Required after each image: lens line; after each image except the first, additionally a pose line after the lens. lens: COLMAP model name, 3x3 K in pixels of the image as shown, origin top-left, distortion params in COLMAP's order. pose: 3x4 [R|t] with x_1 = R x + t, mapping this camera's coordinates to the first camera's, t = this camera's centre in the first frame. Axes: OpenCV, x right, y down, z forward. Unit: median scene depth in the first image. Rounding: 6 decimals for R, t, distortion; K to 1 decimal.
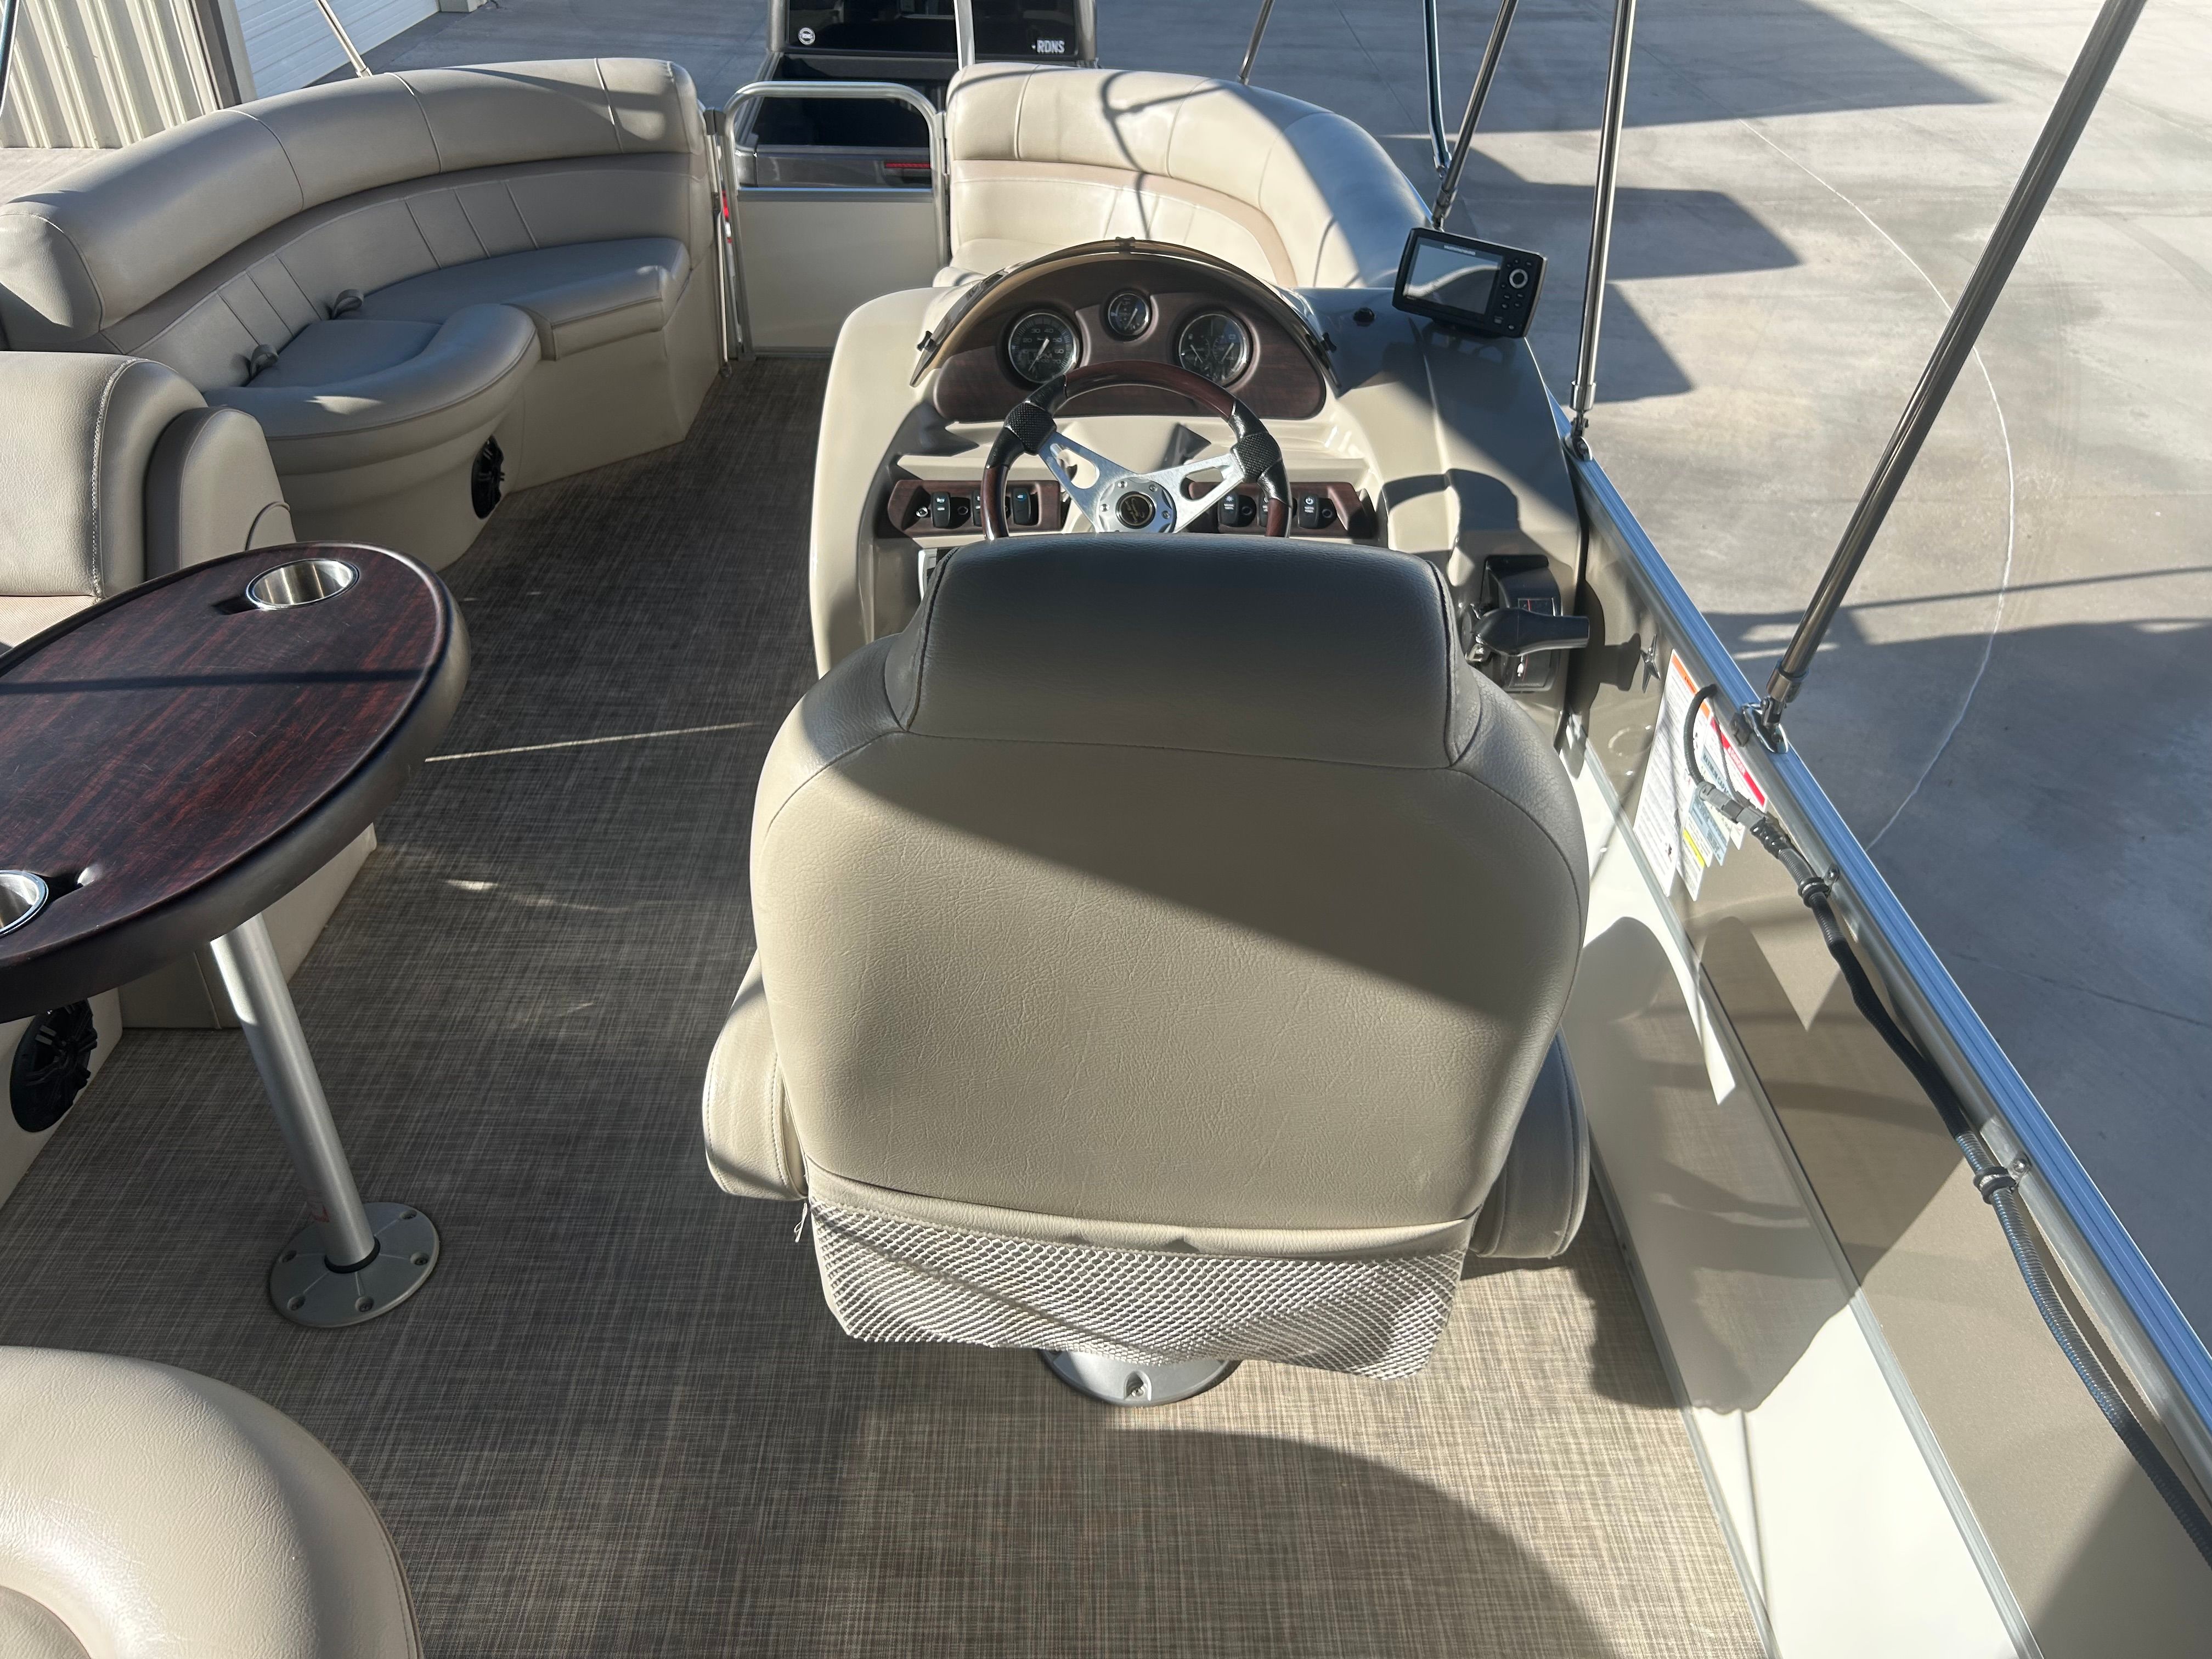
lens RADIAL K [[1696.2, 0, 1102.1], [0, 1696.2, 800.1], [0, 0, 1]] dist [0.043540, -0.049082]
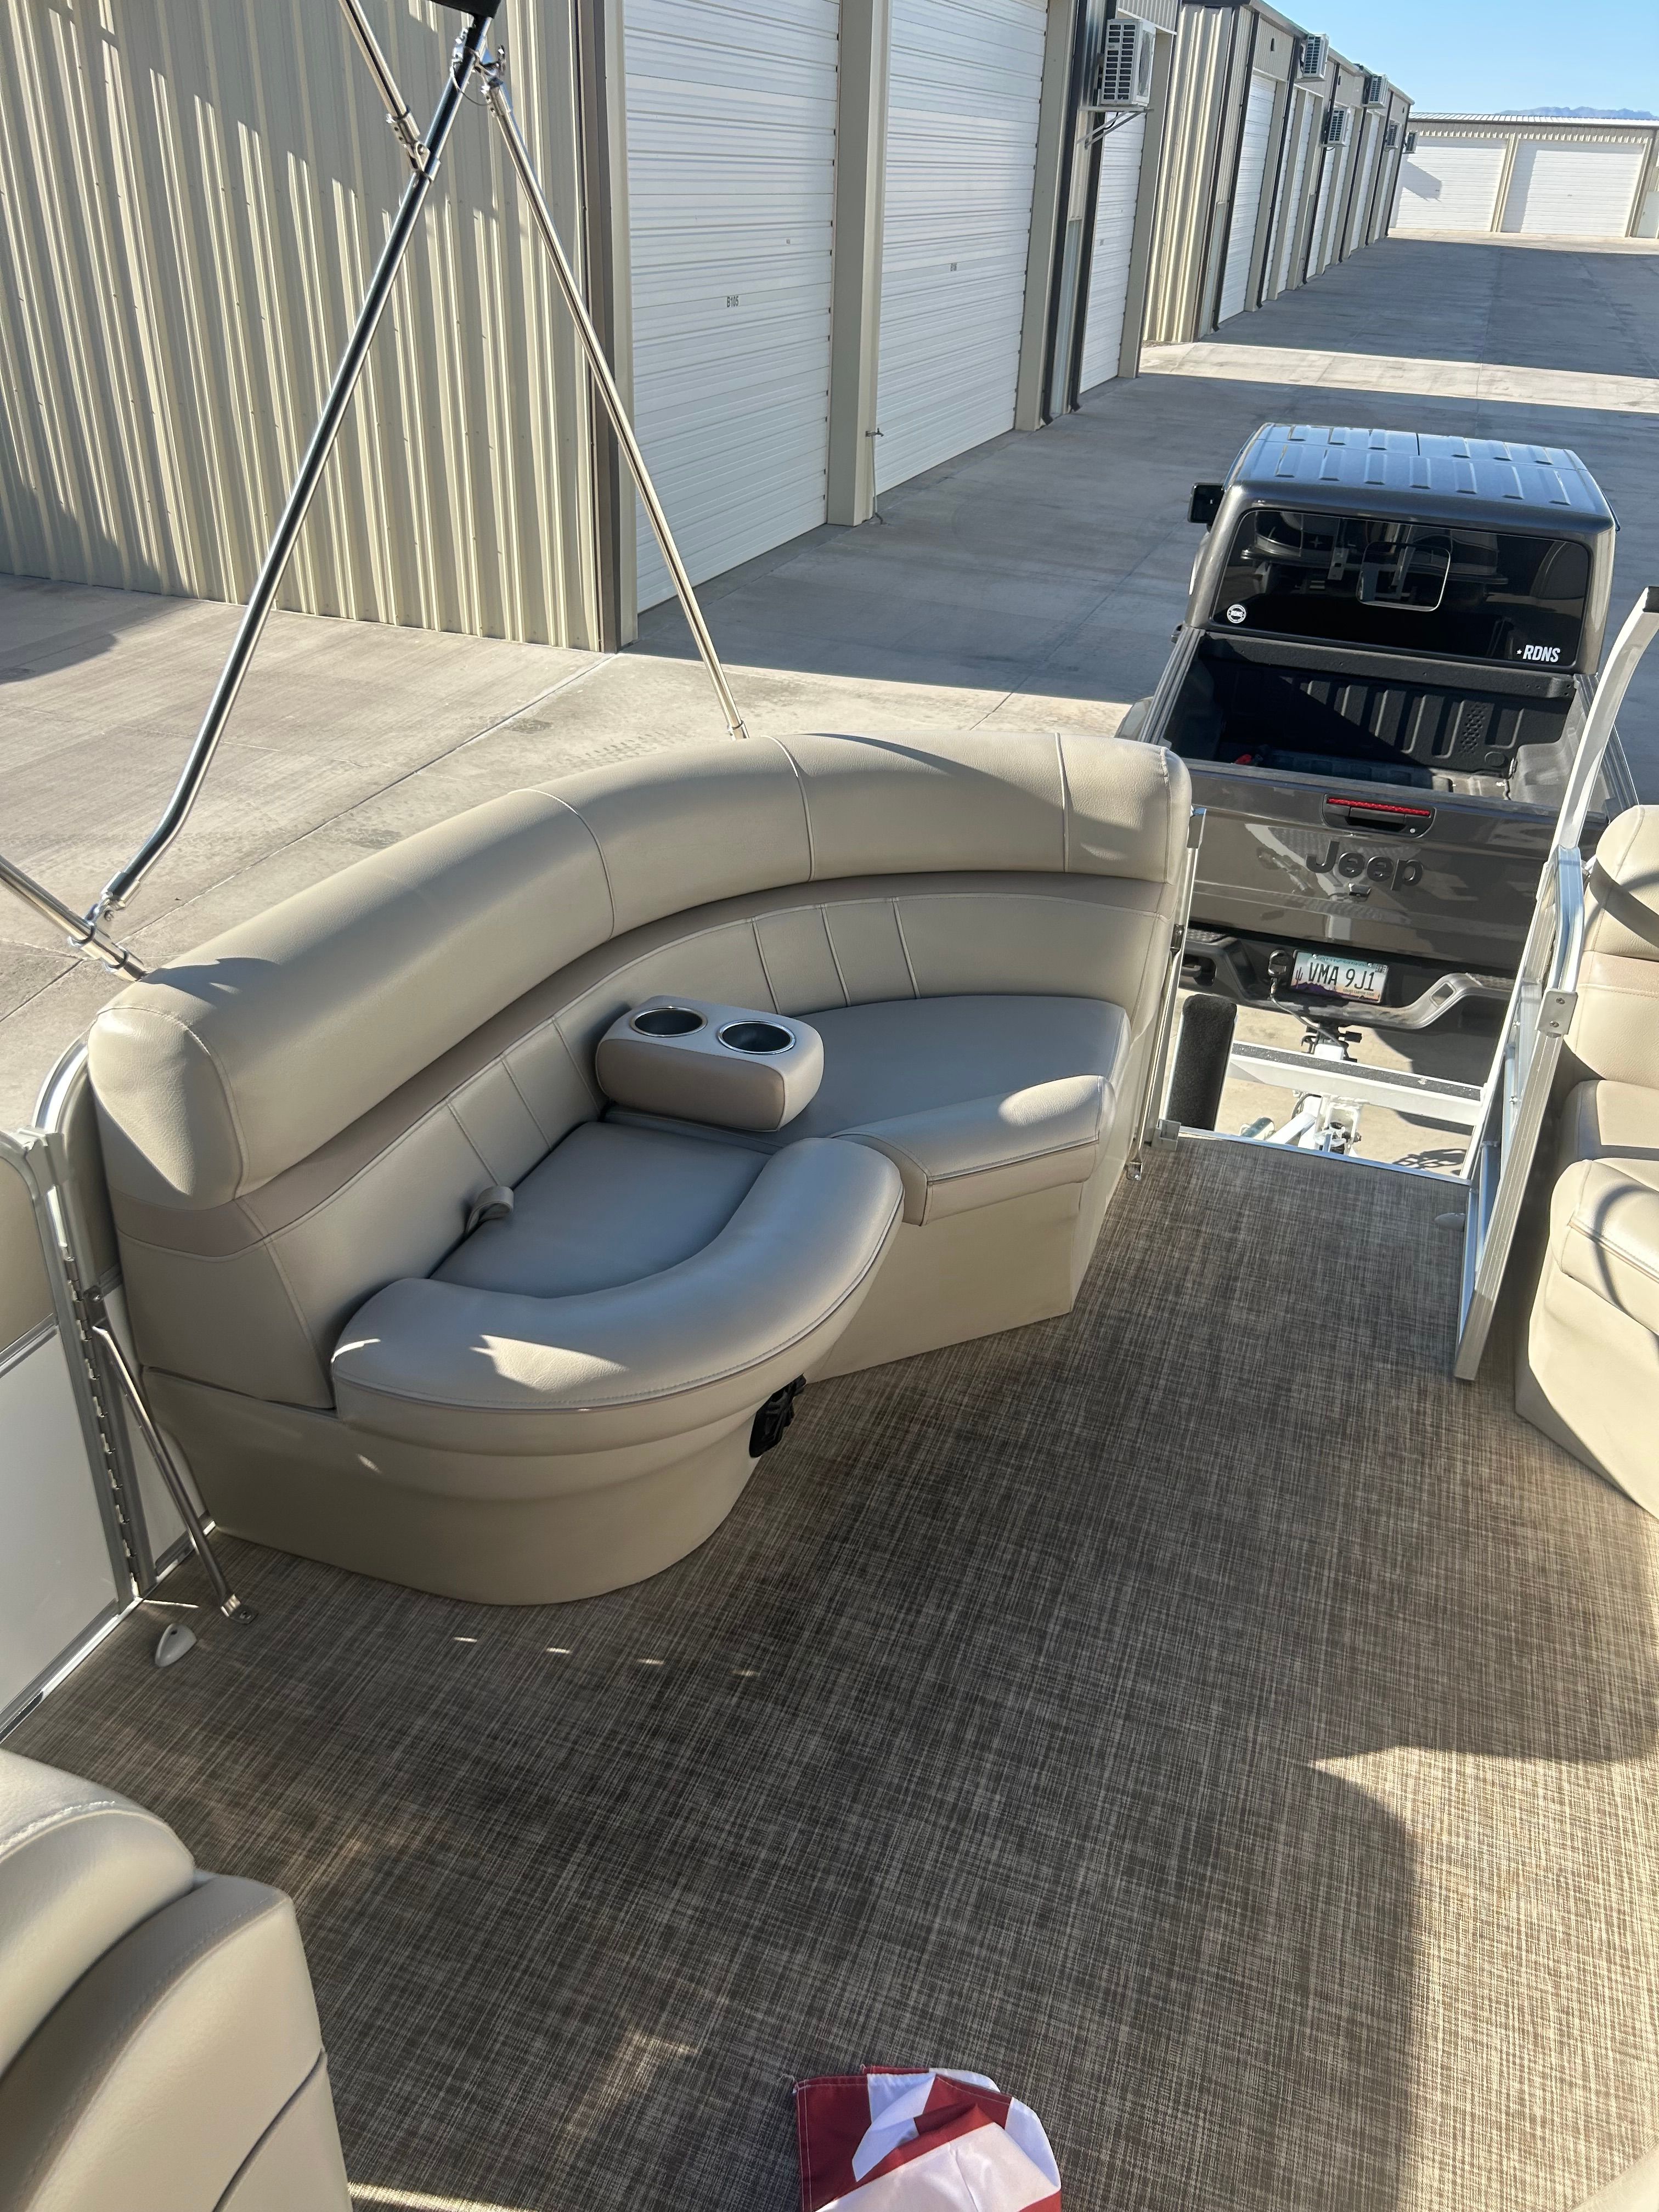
lens RADIAL K [[1696.2, 0, 831.9], [0, 1696.2, 1101.2], [0, 0, 1]] dist [0.043540, -0.049082]
pose [[0.942856, 0.179540, -0.280692, -0.169119], [-0.207050, 0.975723, -0.071385, -0.230233], [0.261061, 0.125423, 0.957140, 0.357773]]
